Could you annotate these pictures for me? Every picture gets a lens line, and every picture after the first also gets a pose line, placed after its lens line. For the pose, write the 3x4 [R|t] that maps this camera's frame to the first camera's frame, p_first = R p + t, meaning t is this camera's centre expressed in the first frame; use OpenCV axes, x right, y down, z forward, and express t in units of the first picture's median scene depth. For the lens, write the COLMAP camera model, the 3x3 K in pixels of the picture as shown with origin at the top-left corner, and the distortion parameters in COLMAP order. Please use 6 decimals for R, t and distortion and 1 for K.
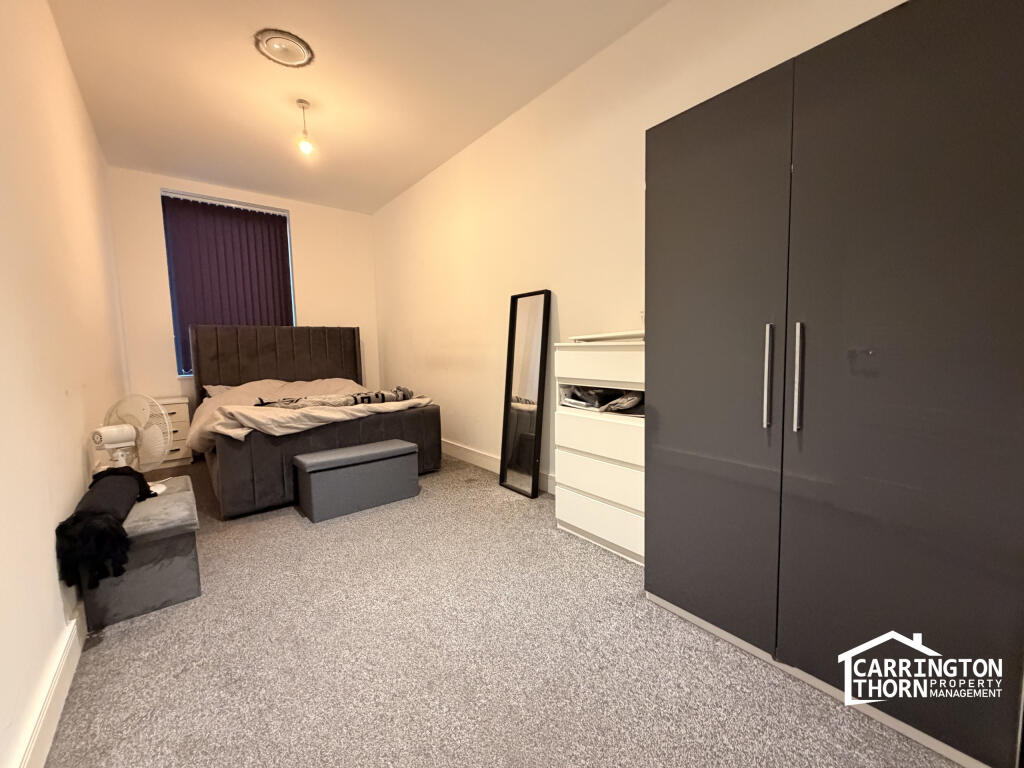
lens RADIAL K [[407.3, 0, 512.0], [0, 407.3, 384.0], [0, 0, 1]] dist [-0.003062, -0.000180]
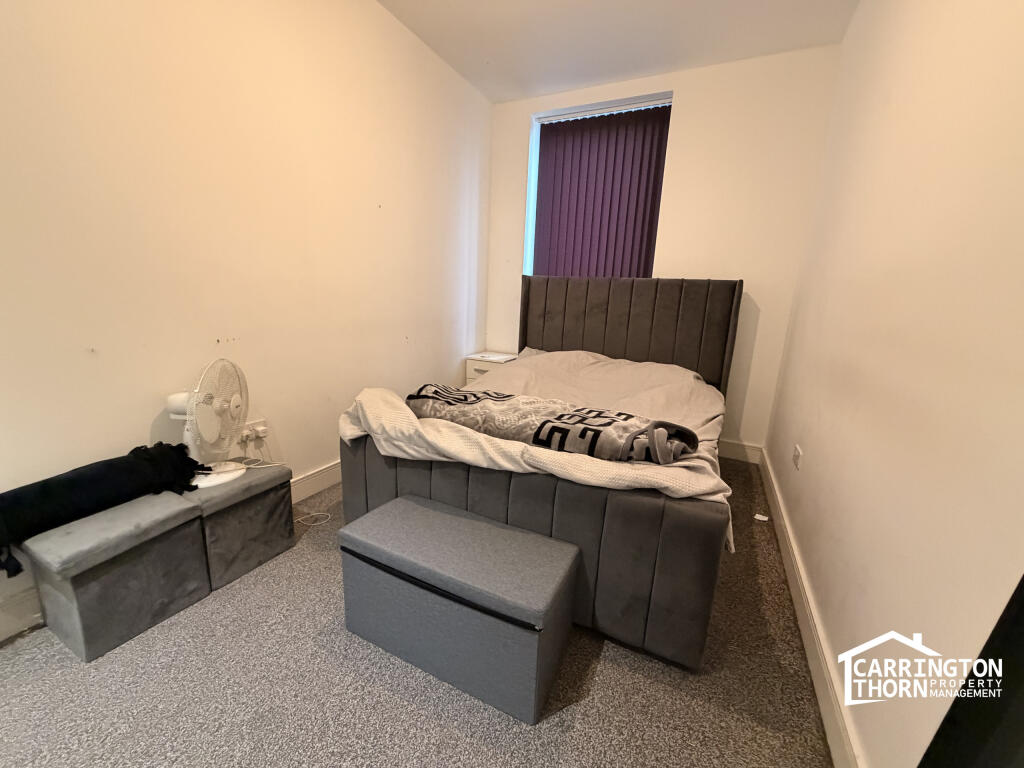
lens RADIAL K [[407.3, 0, 512.0], [0, 407.3, 384.0], [0, 0, 1]] dist [-0.003062, -0.000180]
pose [[0.405952, 0.230113, -0.884450, 0.017656], [-0.134673, 0.972278, 0.191150, -0.078749], [0.903917, 0.041514, 0.425688, 0.581954]]
